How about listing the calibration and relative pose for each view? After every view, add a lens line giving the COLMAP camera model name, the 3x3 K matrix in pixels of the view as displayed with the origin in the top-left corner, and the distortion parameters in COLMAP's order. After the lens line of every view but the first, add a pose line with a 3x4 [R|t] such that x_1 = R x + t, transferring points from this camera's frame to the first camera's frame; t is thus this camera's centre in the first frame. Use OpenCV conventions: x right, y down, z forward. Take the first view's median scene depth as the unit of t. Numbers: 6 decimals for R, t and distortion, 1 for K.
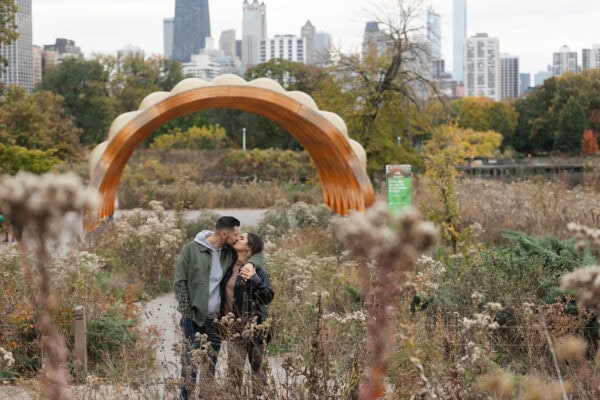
lens RADIAL K [[779.2, 0, 300.0], [0, 779.2, 200.0], [0, 0, 1]] dist [0.039784, 0.042988]
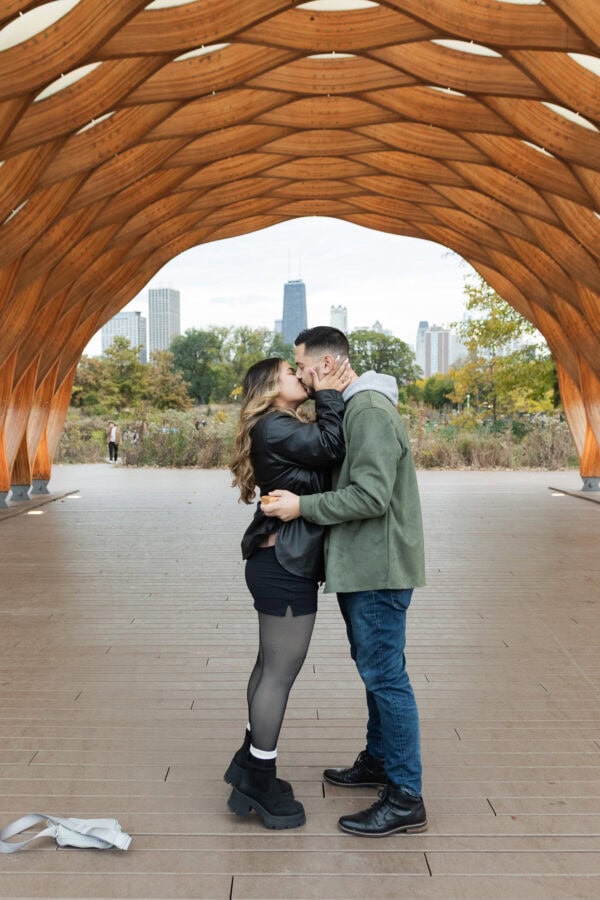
lens RADIAL K [[868.8, 0, 275.5], [0, 868.8, 448.2], [0, 0, 1]] dist [0.012539, 0.006875]
pose [[0.989097, 0.011334, -0.146826, 0.033969], [-0.011202, 0.999936, 0.001727, -0.001907], [0.146836, -0.000063, 0.989161, -0.307678]]
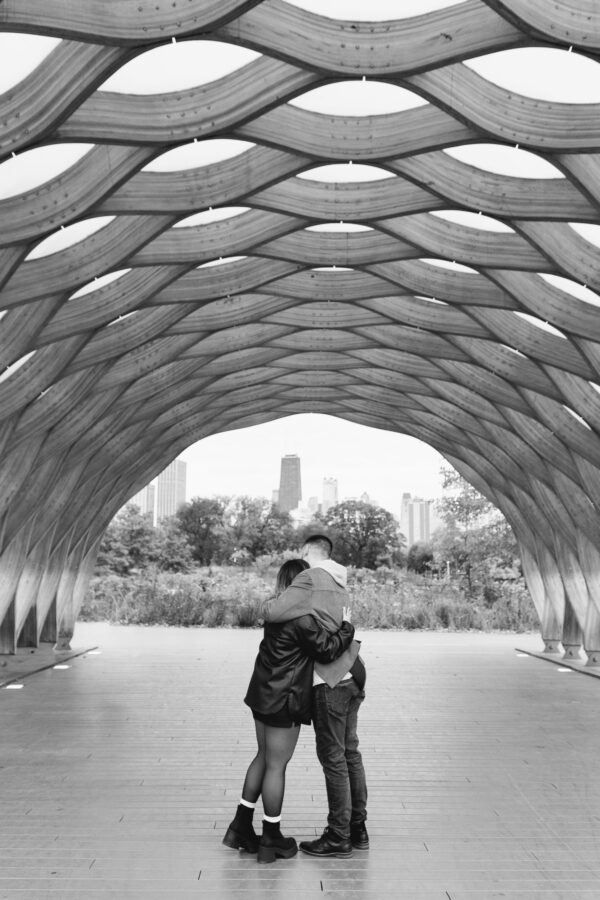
lens RADIAL K [[799.2, 0, 300.0], [0, 799.2, 450.0], [0, 0, 1]] dist [0.020559, -0.010943]
pose [[0.993572, 0.001342, -0.113195, 0.034584], [-0.023308, 0.980930, -0.192960, -0.002417], [0.110778, 0.194358, 0.974655, -0.319905]]
